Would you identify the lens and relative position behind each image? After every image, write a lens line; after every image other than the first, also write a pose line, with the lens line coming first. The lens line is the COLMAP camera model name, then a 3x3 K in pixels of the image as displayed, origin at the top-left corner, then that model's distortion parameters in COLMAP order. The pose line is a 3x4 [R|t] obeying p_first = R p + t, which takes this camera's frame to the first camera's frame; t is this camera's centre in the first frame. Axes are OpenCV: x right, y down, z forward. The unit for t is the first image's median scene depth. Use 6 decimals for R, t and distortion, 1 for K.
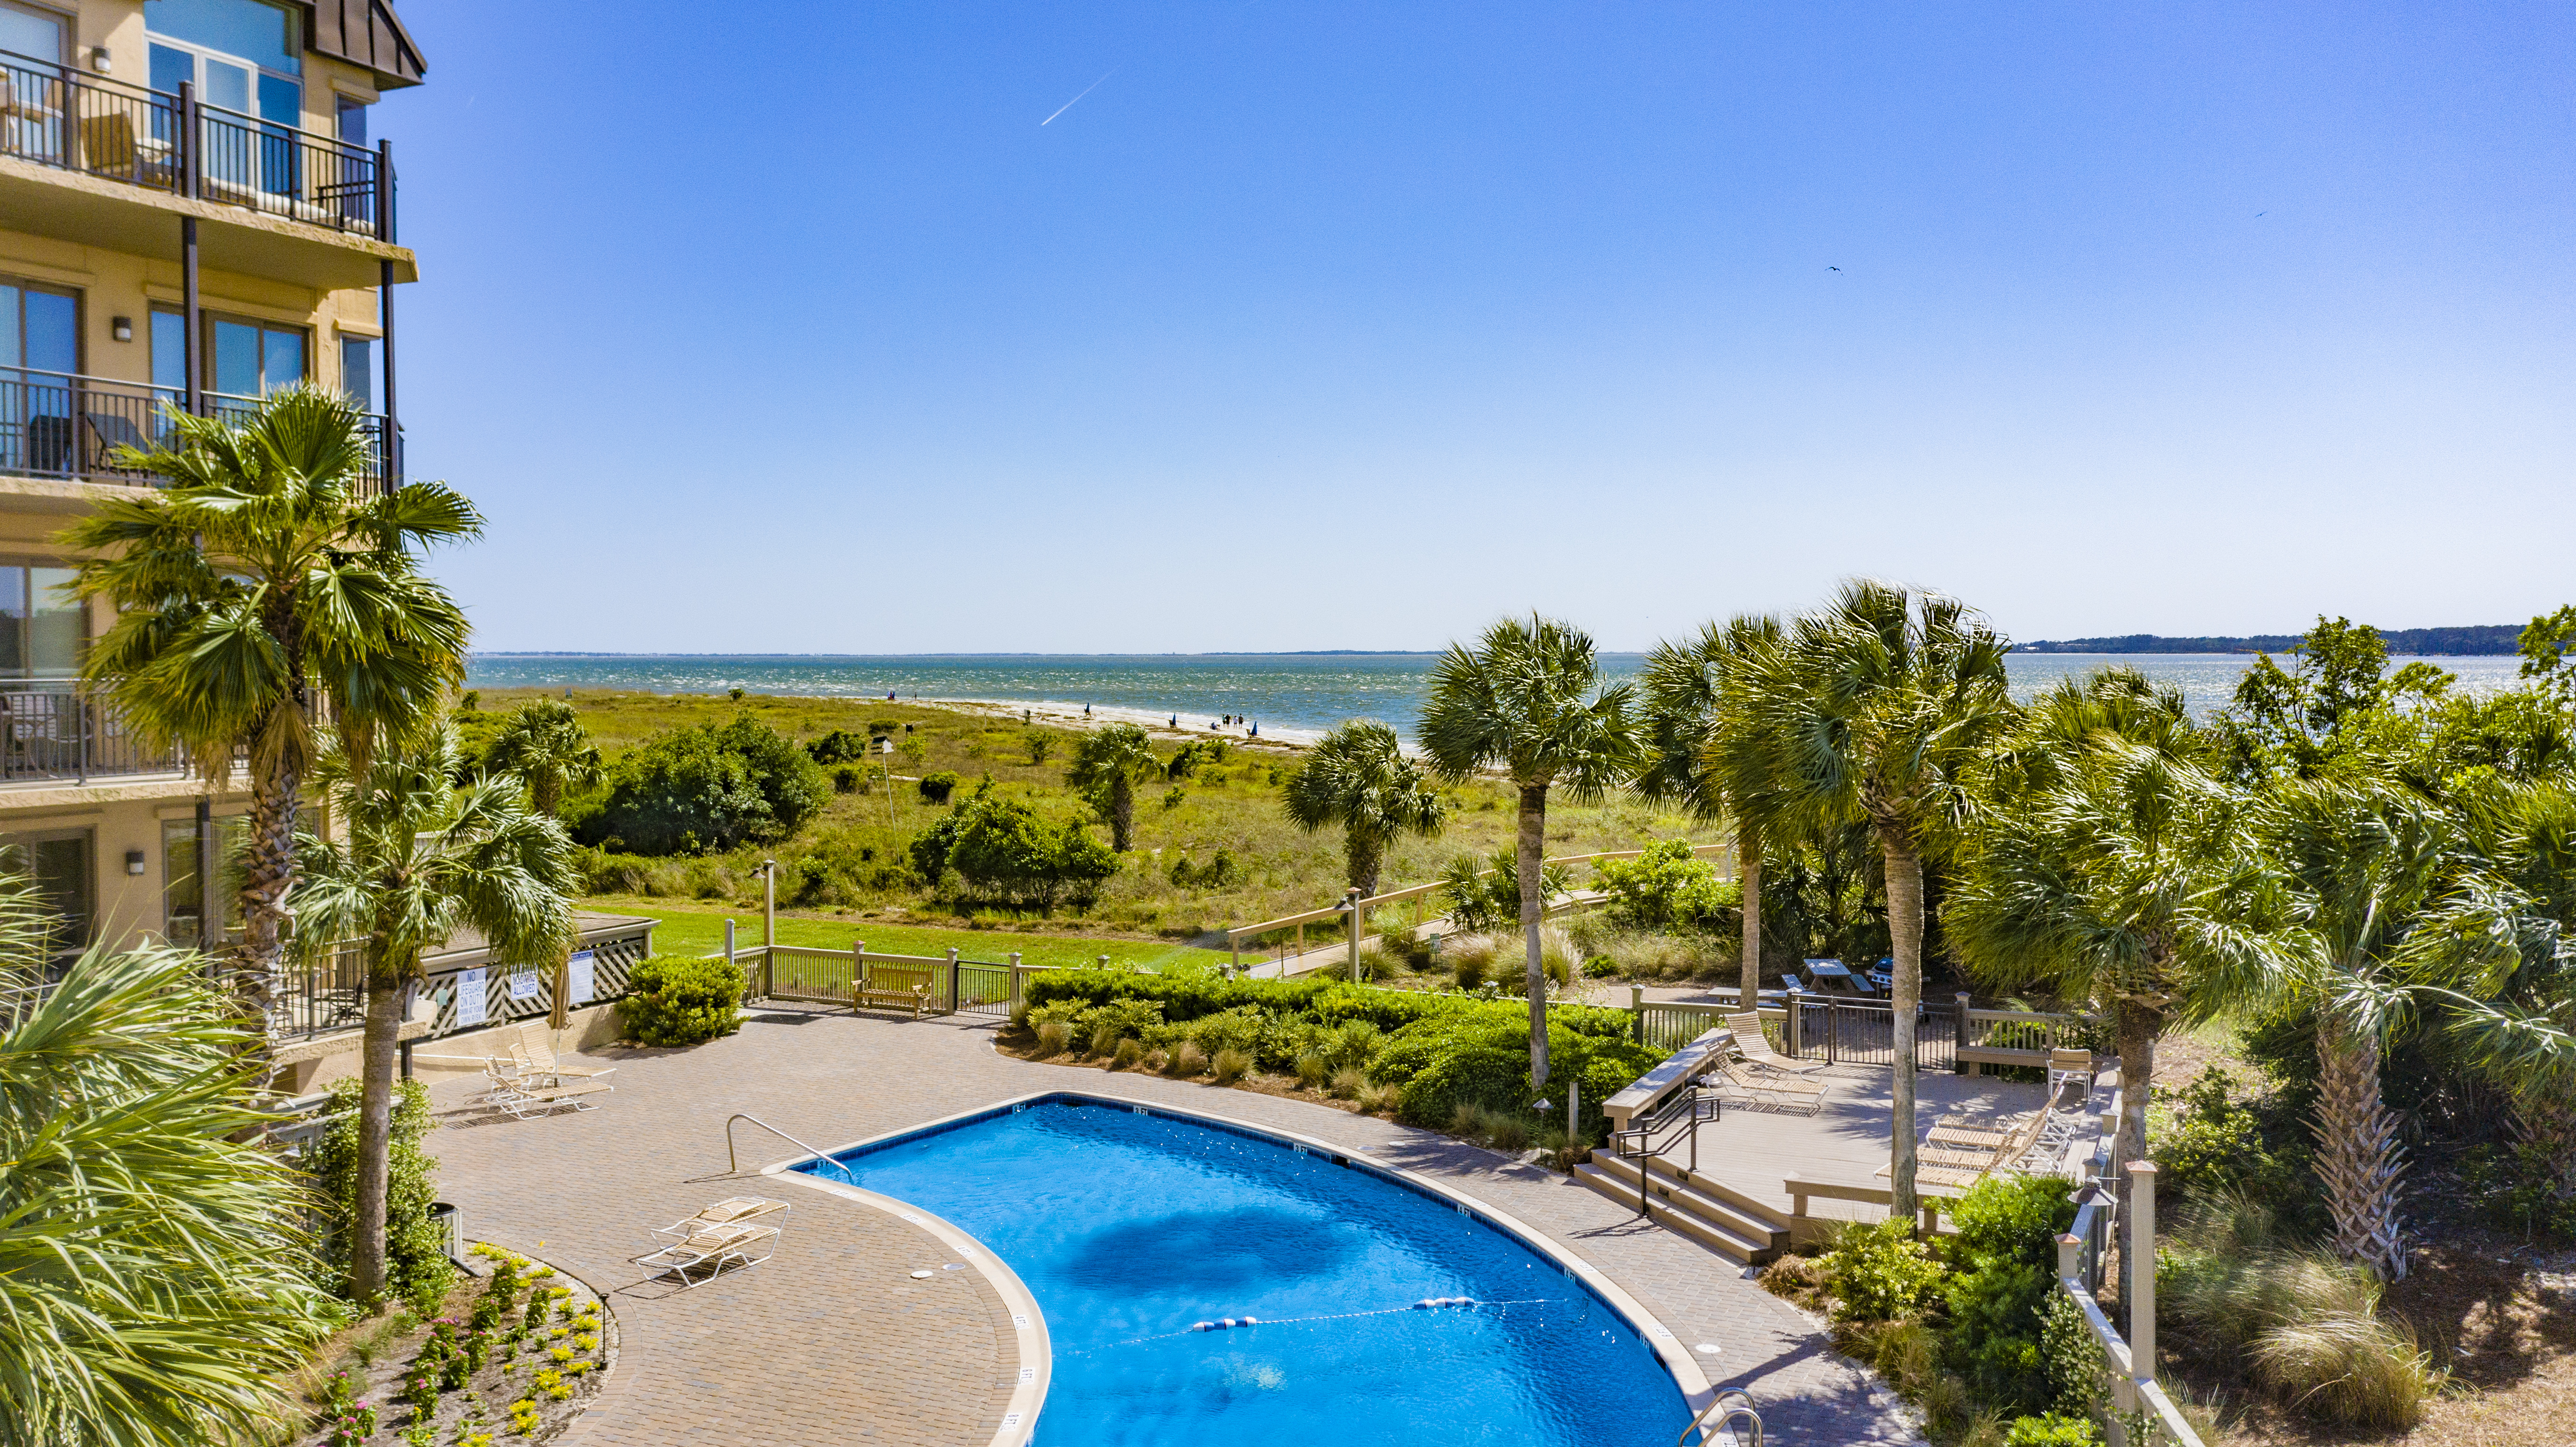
lens RADIAL K [[2039.0, 0, 1291.9], [0, 2039.0, 734.7], [0, 0, 1]] dist [-0.012899, -0.000620]
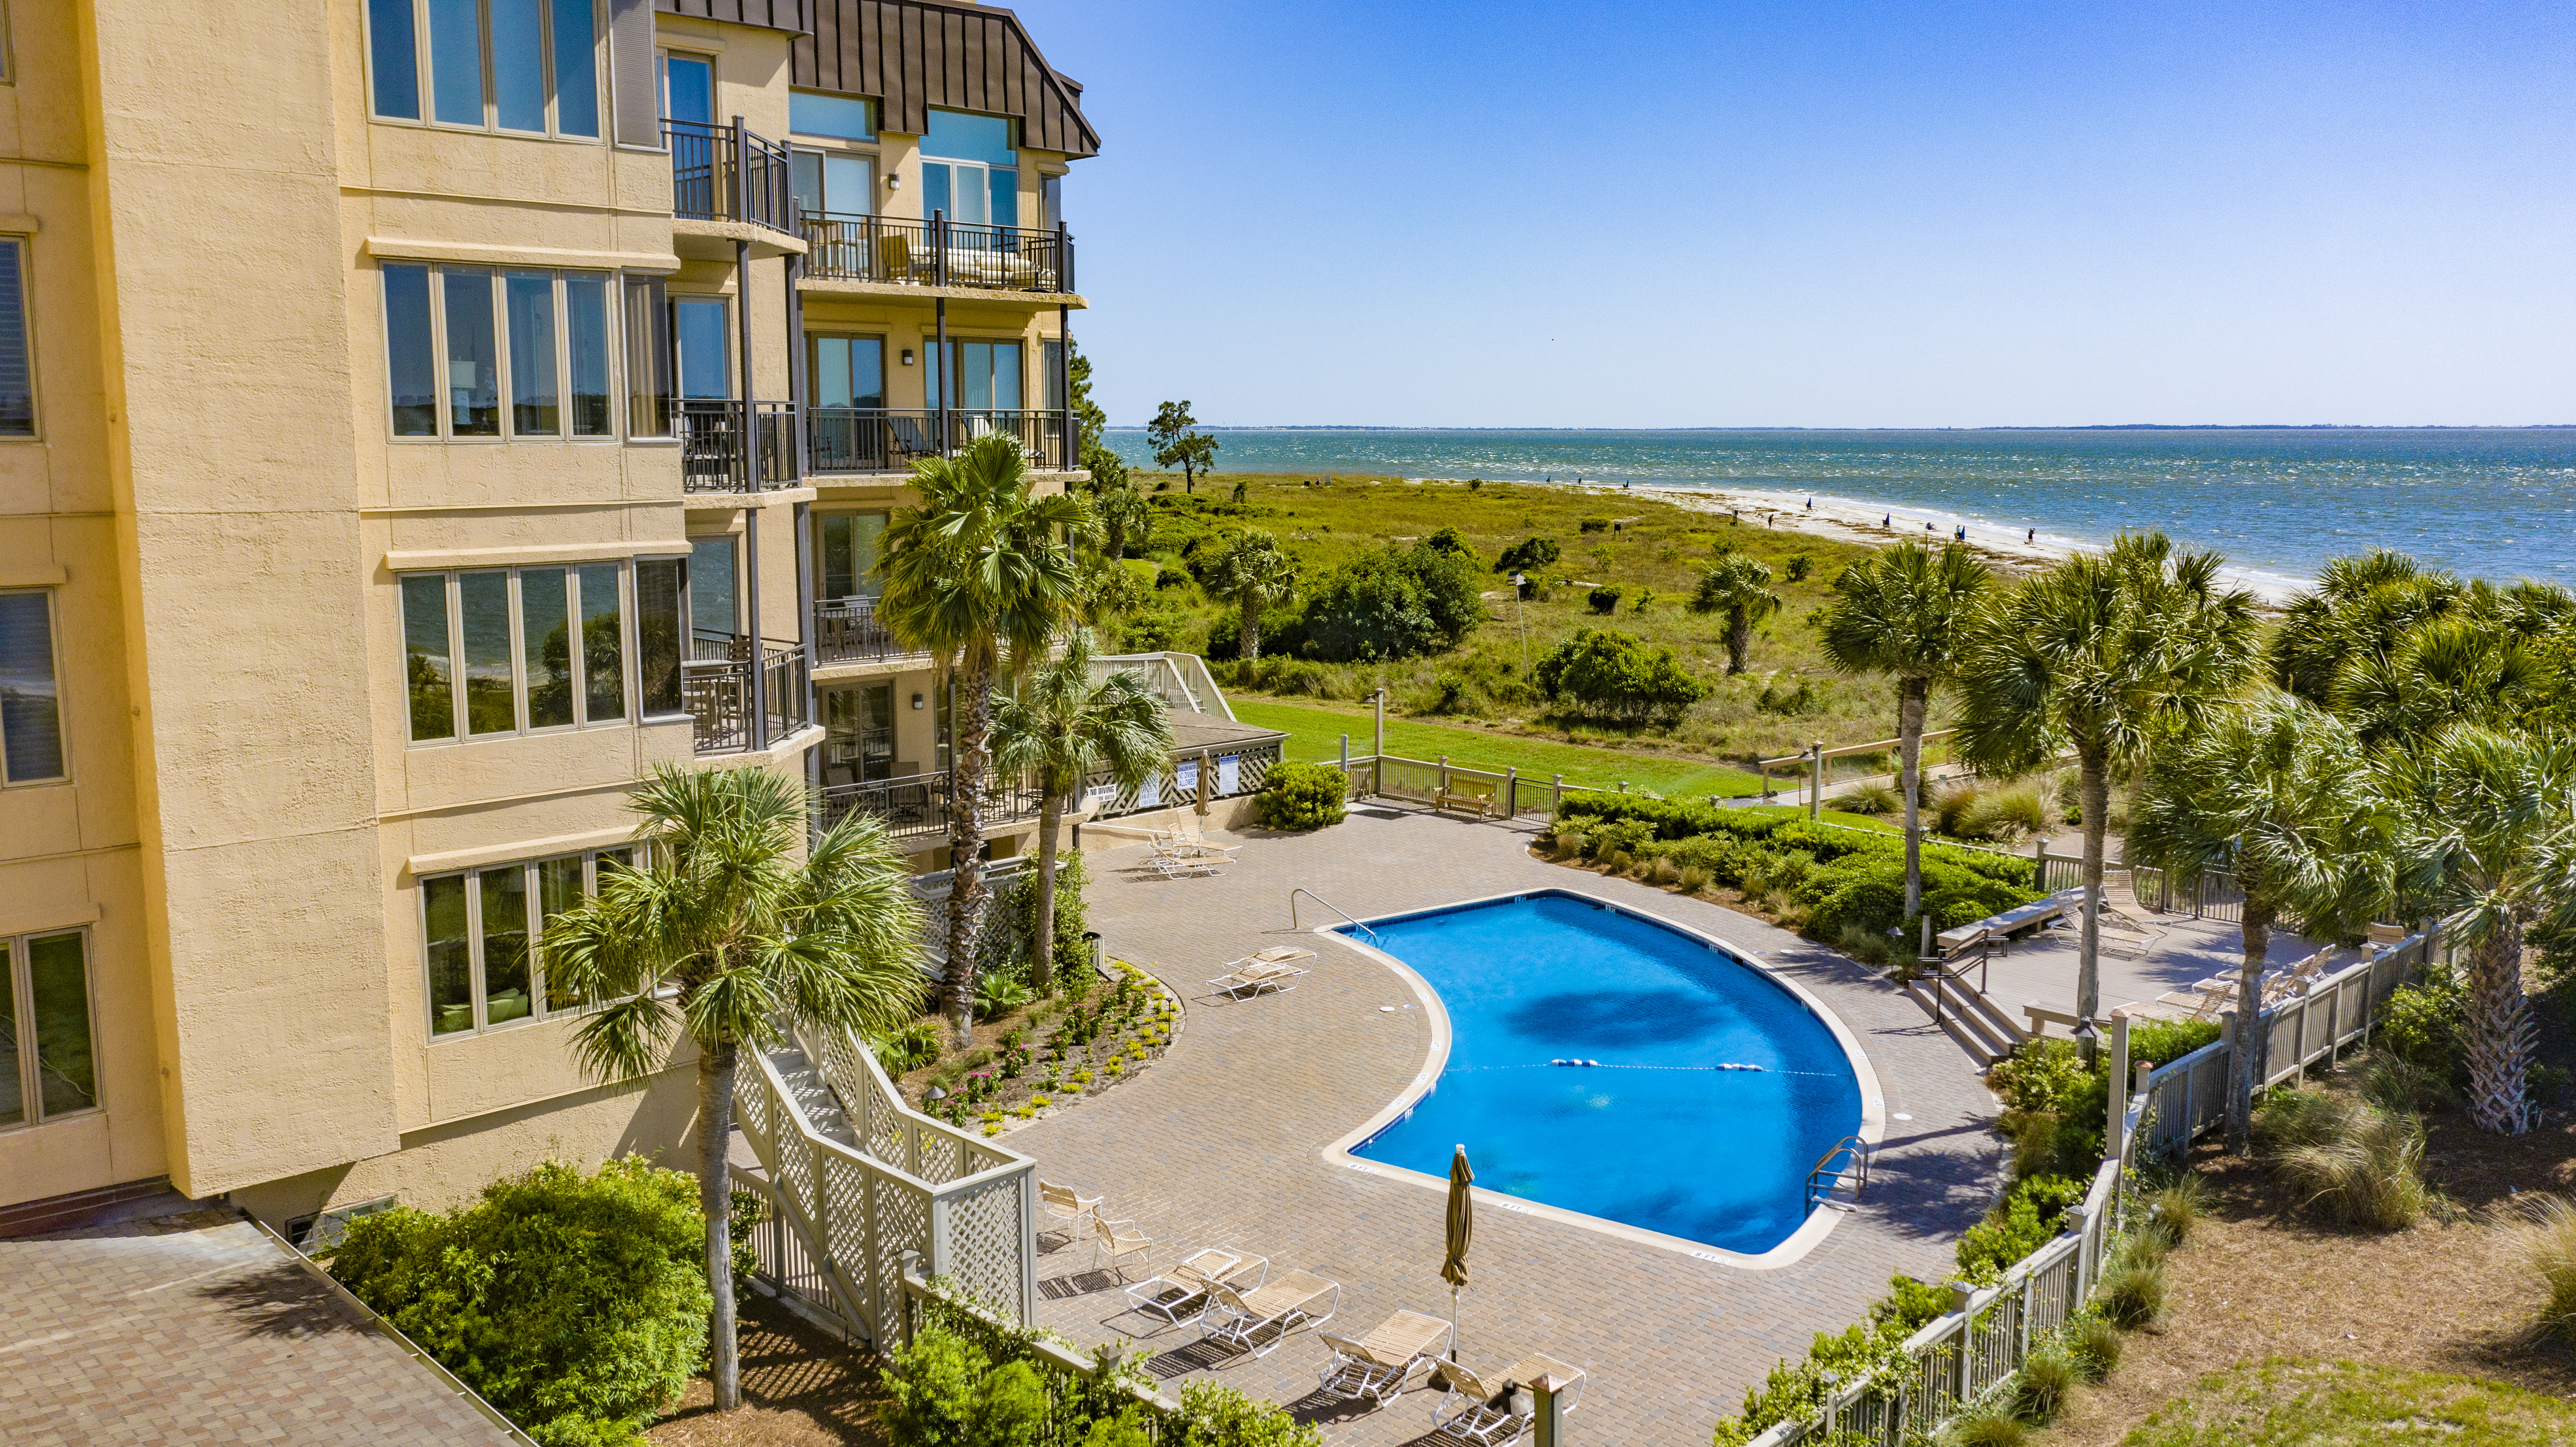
lens RADIAL K [[2039.0, 0, 1288.1], [0, 2039.0, 719.0], [0, 0, 1]] dist [-0.012899, -0.000620]
pose [[0.931865, 0.050737, -0.359241, 0.219087], [-0.013498, 0.994336, 0.105420, -0.077967], [0.362555, -0.093389, 0.927271, -0.297084]]
